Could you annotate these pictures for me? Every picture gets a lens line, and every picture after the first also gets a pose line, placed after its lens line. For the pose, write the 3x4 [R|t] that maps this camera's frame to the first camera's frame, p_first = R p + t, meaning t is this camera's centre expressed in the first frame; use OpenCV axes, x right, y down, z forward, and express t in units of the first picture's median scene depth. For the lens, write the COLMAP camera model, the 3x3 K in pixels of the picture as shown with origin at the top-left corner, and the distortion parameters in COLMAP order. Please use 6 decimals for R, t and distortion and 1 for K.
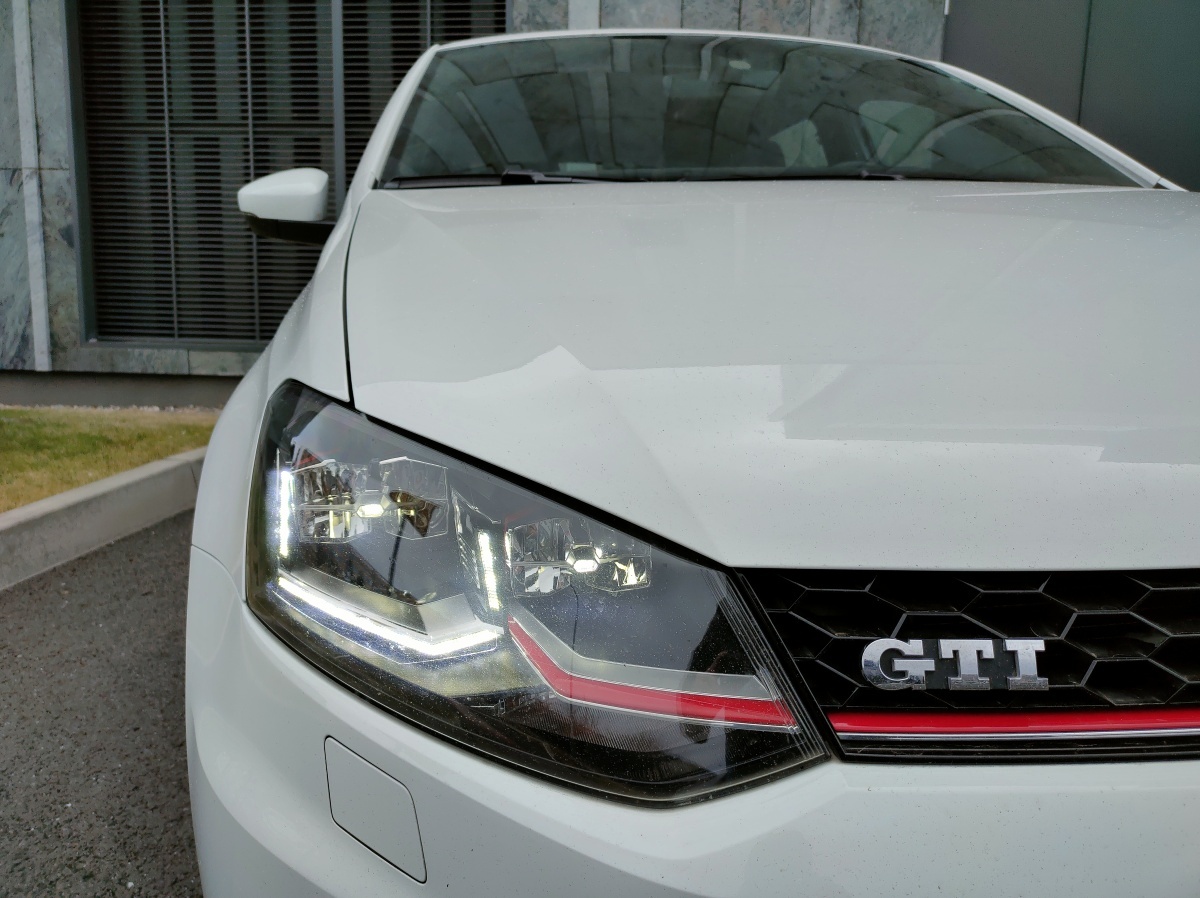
lens RADIAL K [[941.1, 0, 564.7], [0, 941.1, 433.6], [0, 0, 1]] dist [0.041342, -0.033374]
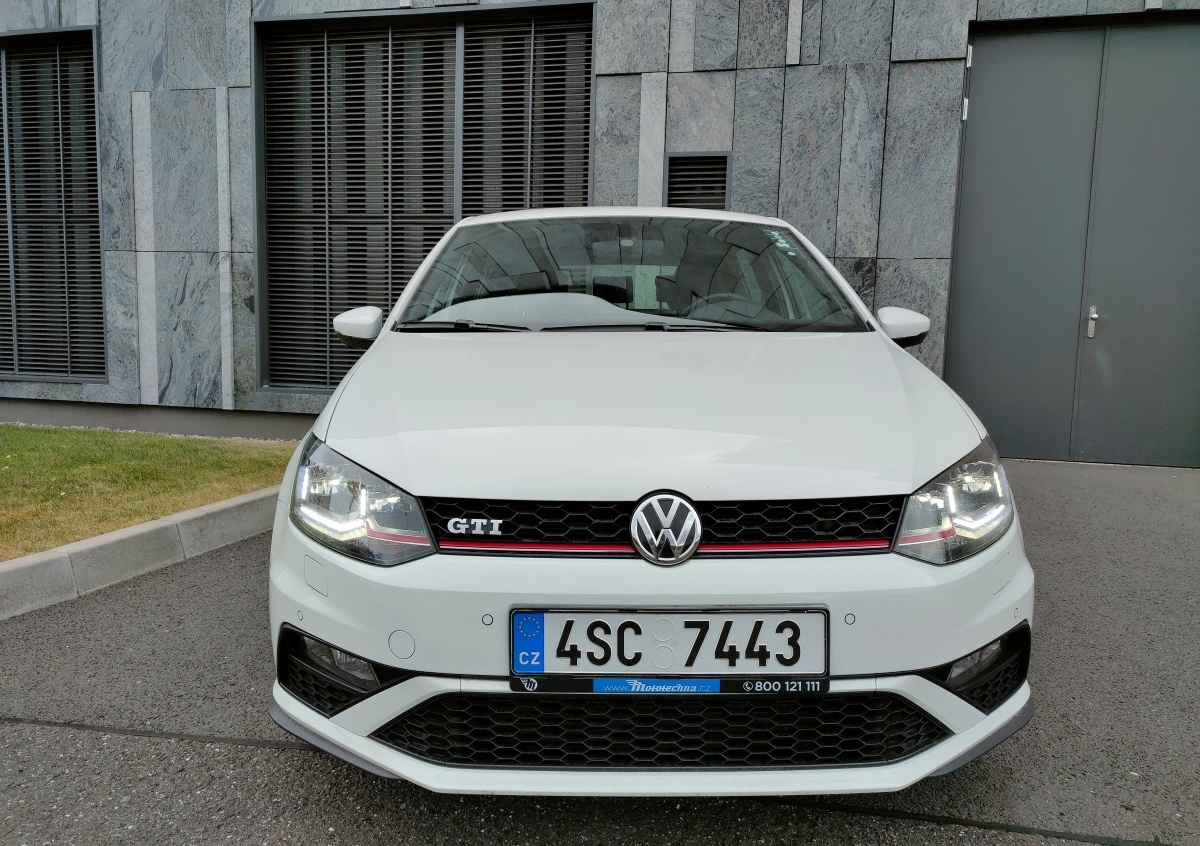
lens RADIAL K [[956.1, 0, 570.4], [0, 956.1, 446.0], [0, 0, 1]] dist [0.076166, -0.060998]
pose [[0.986569, 0.028512, -0.160839, 0.140033], [-0.033434, 0.999049, -0.027980, 0.005011], [0.159889, 0.032982, 0.986584, -0.247884]]
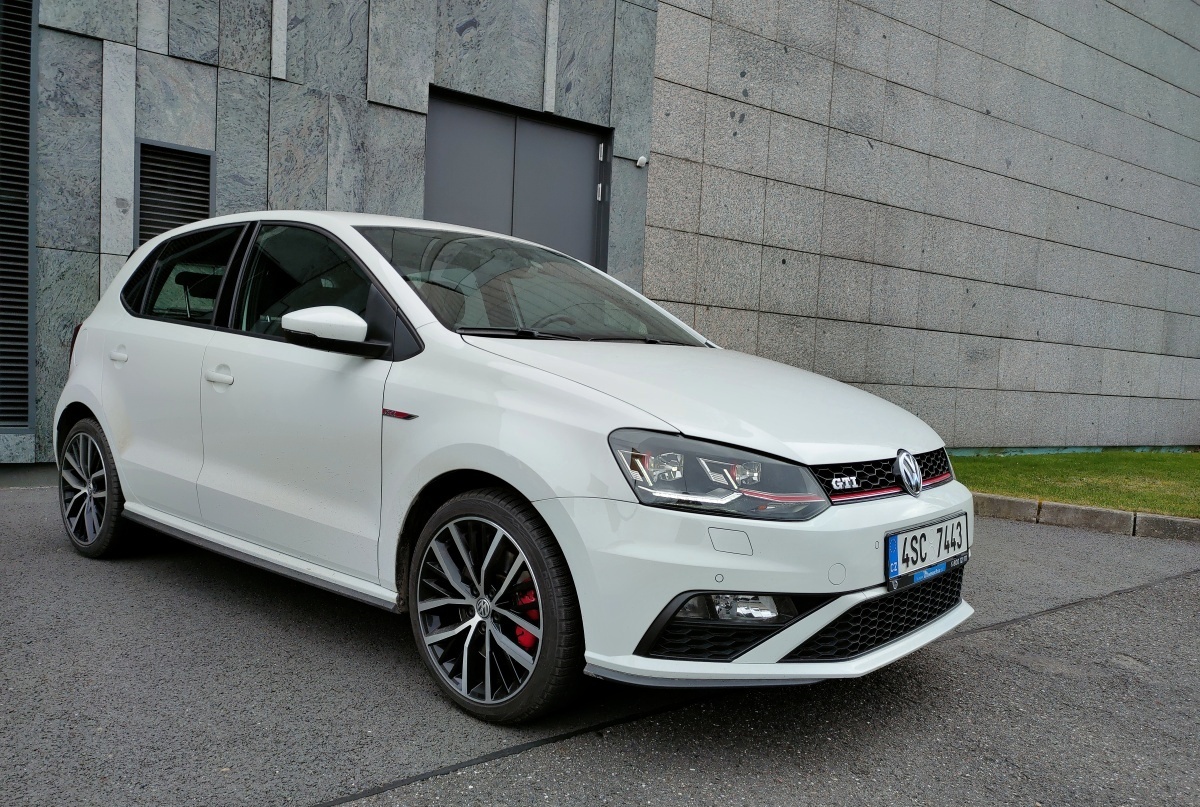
lens RADIAL K [[1012.4, 0, 625.7], [0, 1012.4, 454.3], [0, 0, 1]] dist [0.080919, -0.070231]
pose [[0.725586, -0.030242, 0.687467, -0.408773], [0.071684, 0.996920, -0.031804, 0.020507], [-0.684388, 0.072357, 0.725519, -0.201833]]
